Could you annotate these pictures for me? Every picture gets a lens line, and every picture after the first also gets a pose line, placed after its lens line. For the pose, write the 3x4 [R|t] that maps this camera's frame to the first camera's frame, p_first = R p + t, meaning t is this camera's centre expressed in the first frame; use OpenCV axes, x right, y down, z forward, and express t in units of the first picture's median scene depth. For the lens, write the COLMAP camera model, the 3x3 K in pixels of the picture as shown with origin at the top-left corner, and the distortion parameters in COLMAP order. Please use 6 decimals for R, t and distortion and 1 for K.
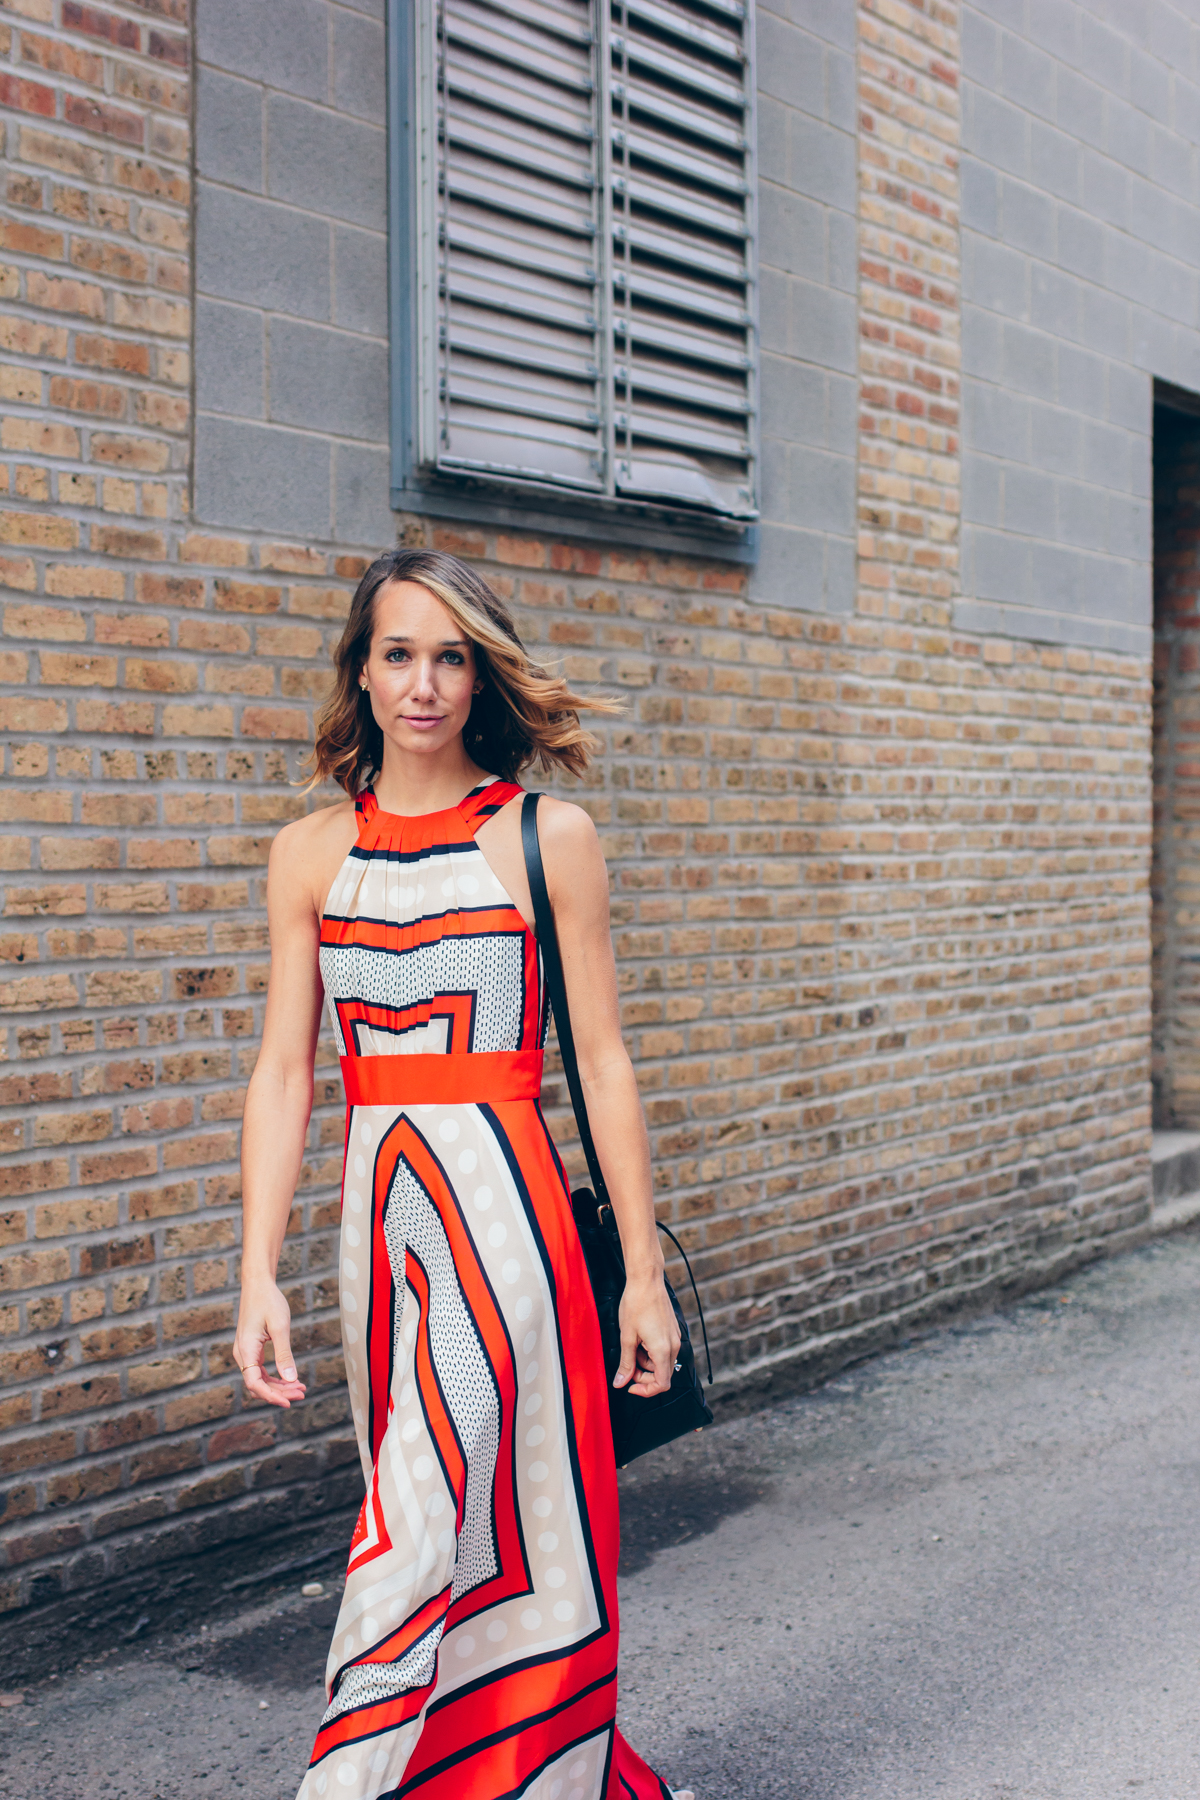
lens RADIAL K [[2744.1, 0, 591.3], [0, 2744.1, 927.3], [0, 0, 1]] dist [-0.072042, 0.054775]
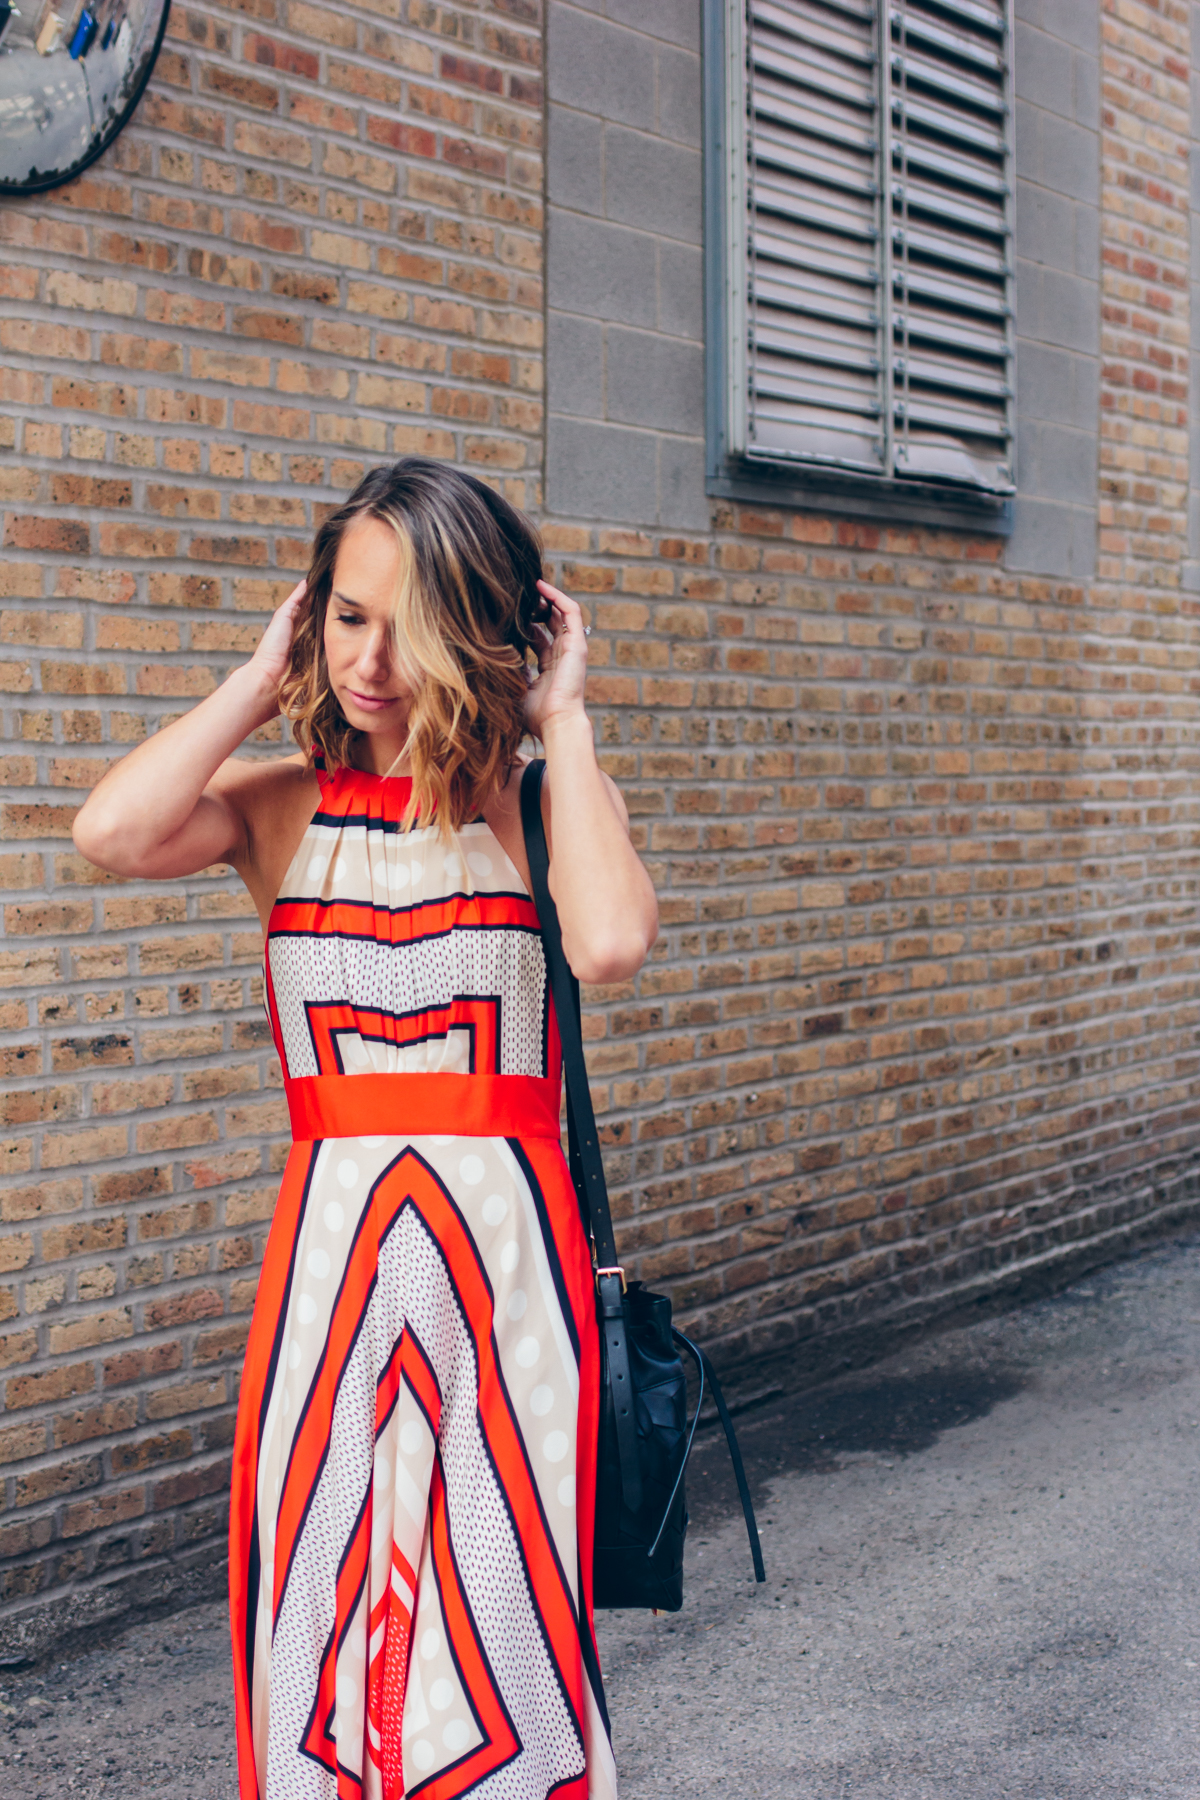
lens RADIAL K [[2744.1, 0, 591.3], [0, 2744.1, 927.3], [0, 0, 1]] dist [-0.072042, 0.054775]
pose [[0.998752, 0.002251, -0.049887, -0.050729], [-0.000946, 0.999657, 0.026162, -0.005136], [0.049929, -0.026082, 0.998412, -0.093207]]
